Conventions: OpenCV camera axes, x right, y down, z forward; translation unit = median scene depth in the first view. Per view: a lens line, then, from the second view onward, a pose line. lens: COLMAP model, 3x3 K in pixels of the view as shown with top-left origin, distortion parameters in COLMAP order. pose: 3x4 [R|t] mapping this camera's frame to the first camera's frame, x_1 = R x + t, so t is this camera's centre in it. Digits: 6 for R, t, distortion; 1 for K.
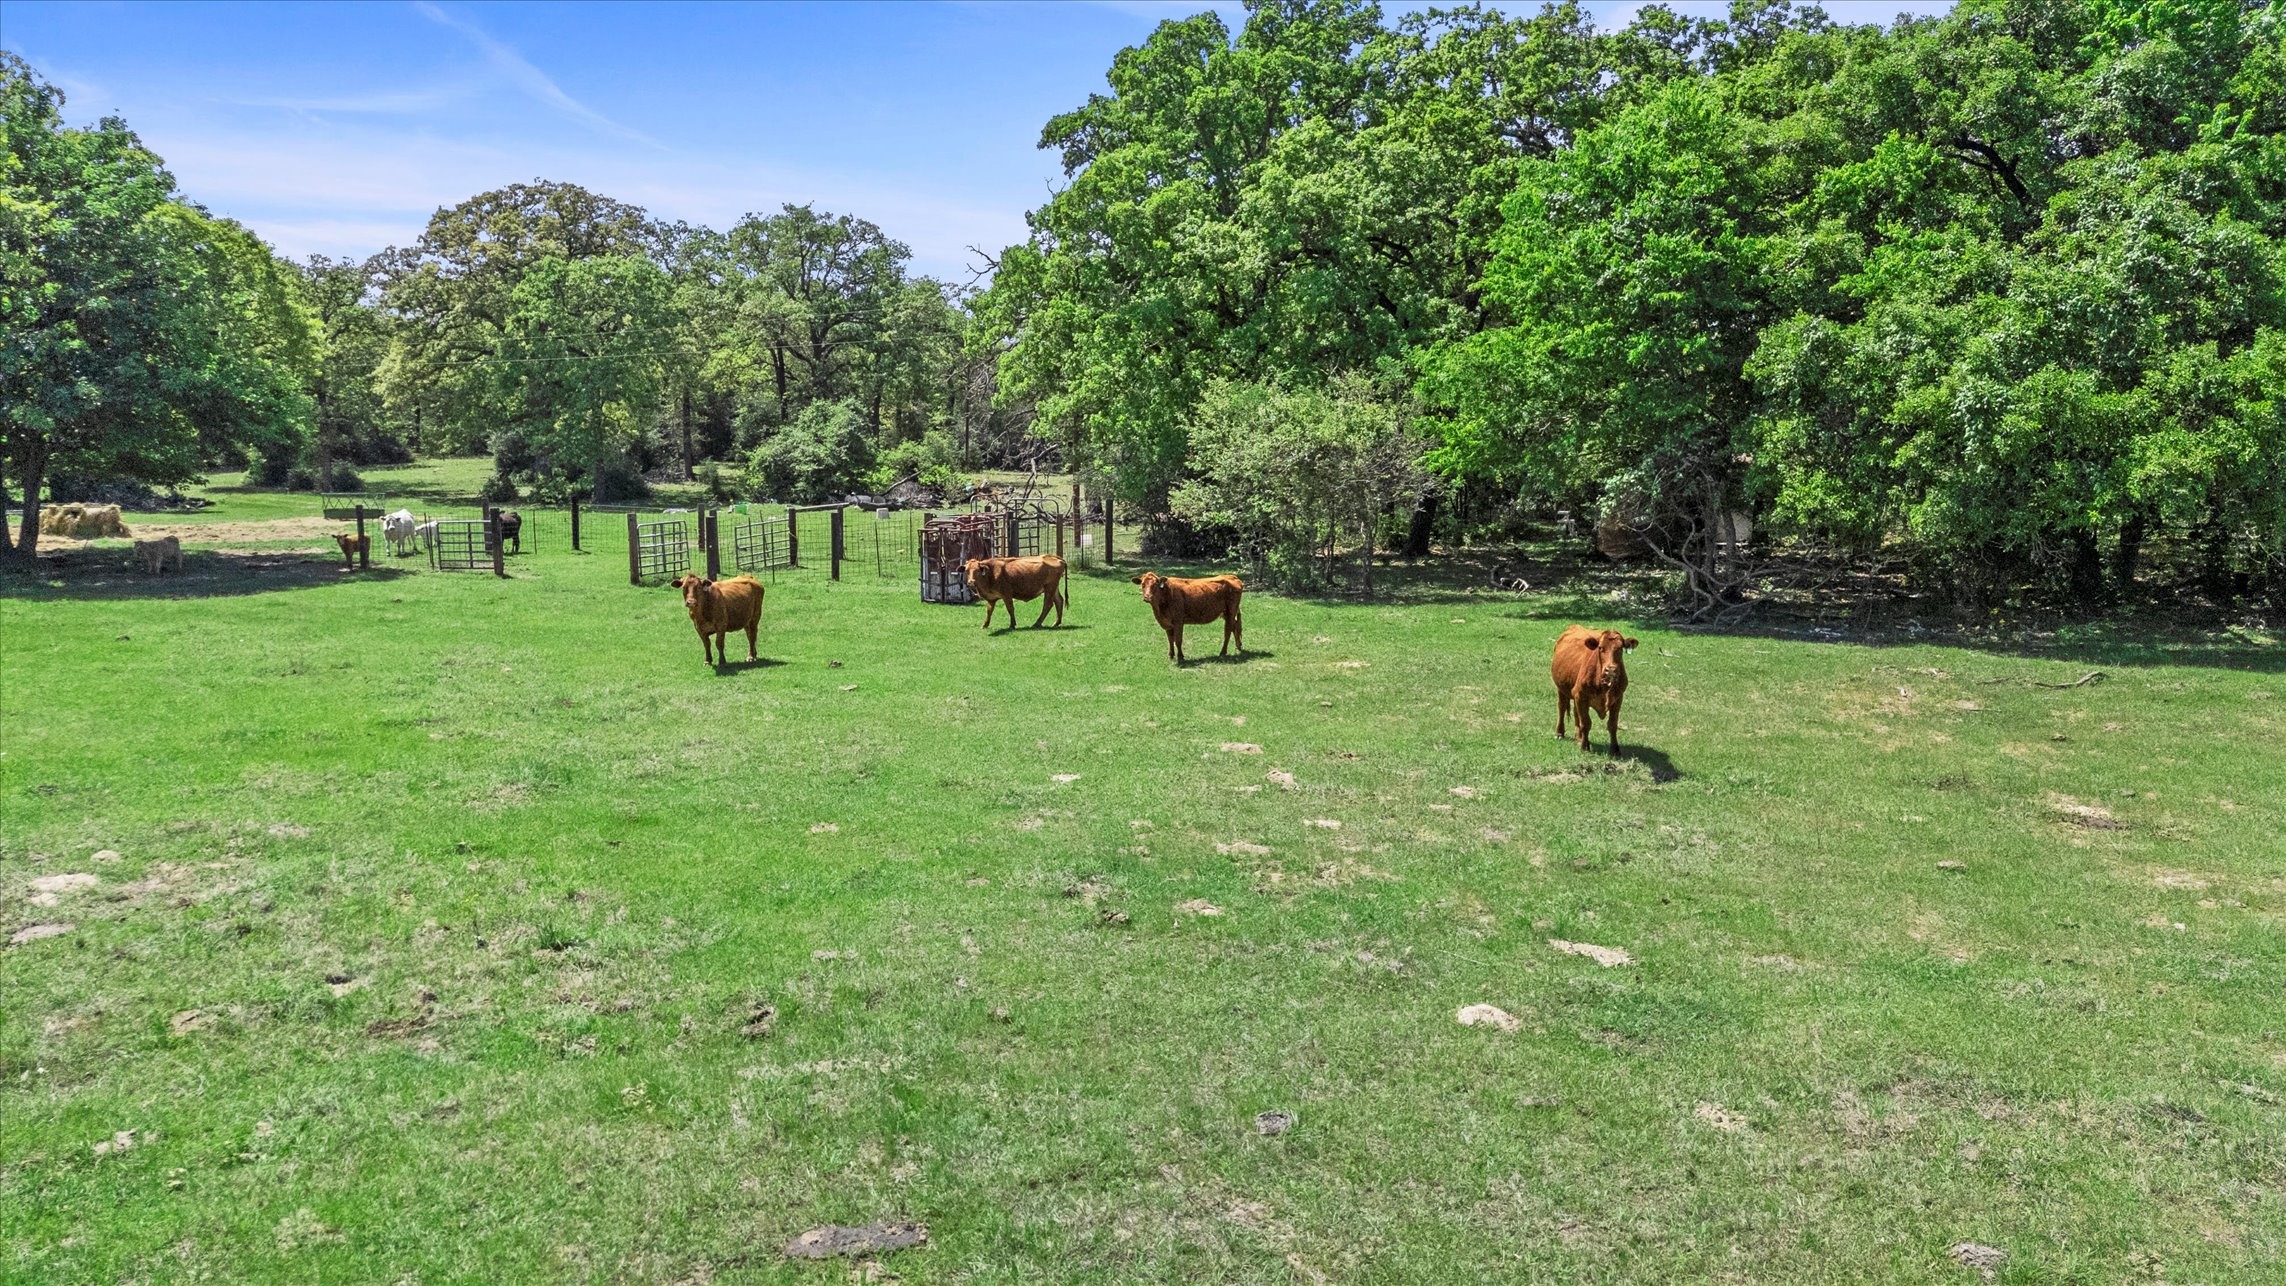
lens RADIAL K [[1681.7, 0, 1143.0], [0, 1681.7, 643.0], [0, 0, 1]] dist [0.088606, -0.100841]
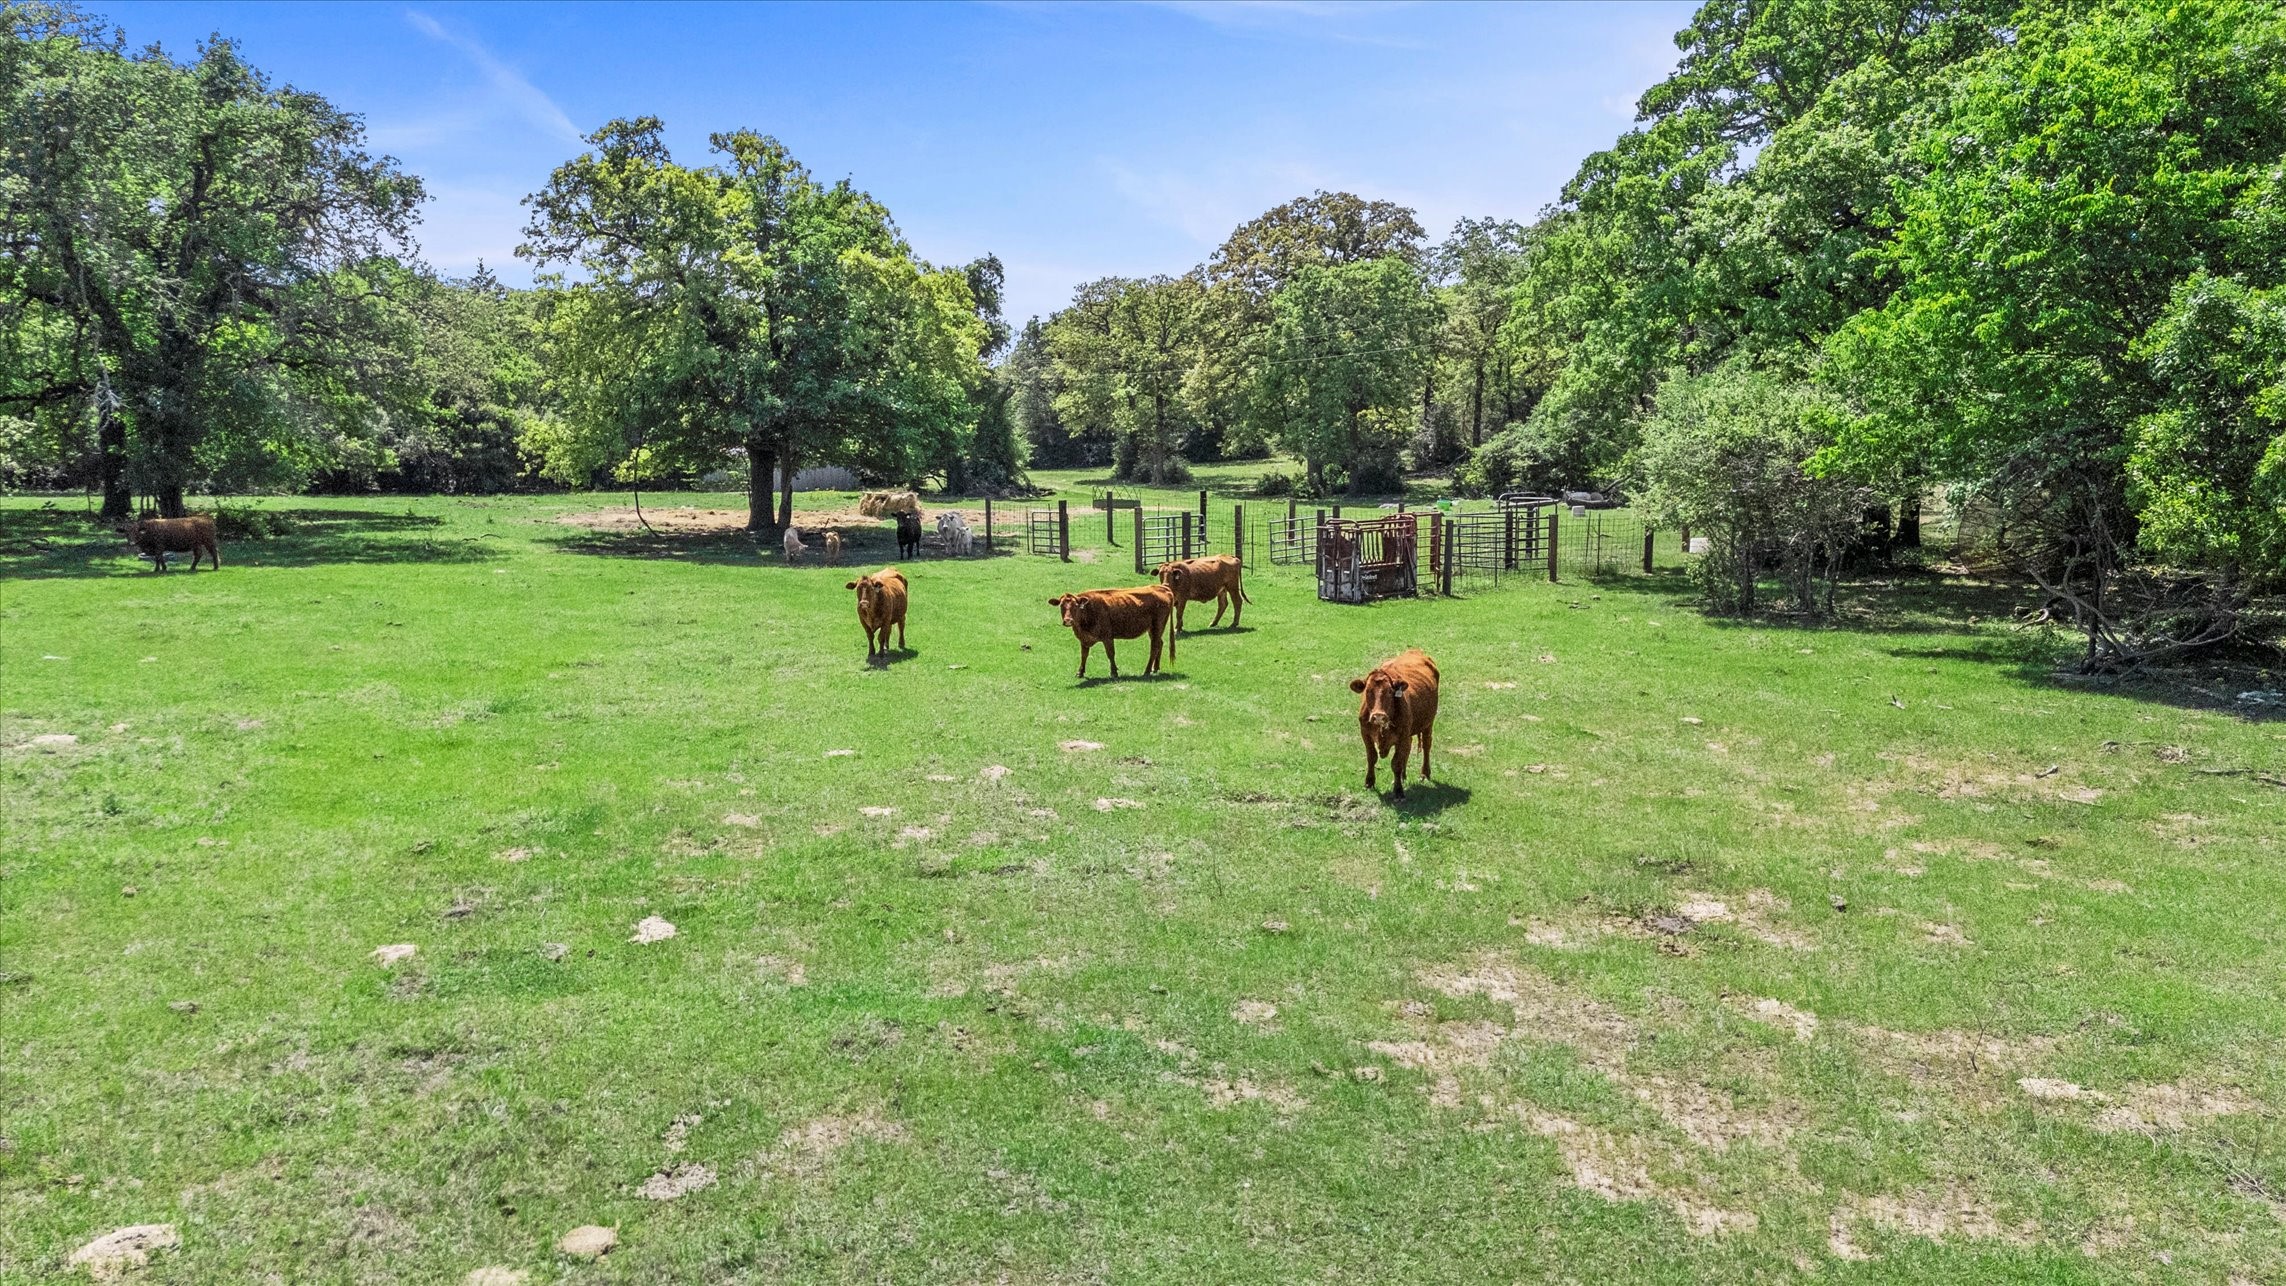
lens RADIAL K [[1716.6, 0, 1143.0], [0, 1716.6, 643.0], [0, 0, 1]] dist [0.074271, -0.062583]
pose [[0.844787, 0.062859, -0.531398, 0.258628], [-0.062006, 0.997886, 0.019467, -0.009261], [0.531498, 0.016504, 0.846899, 0.060197]]
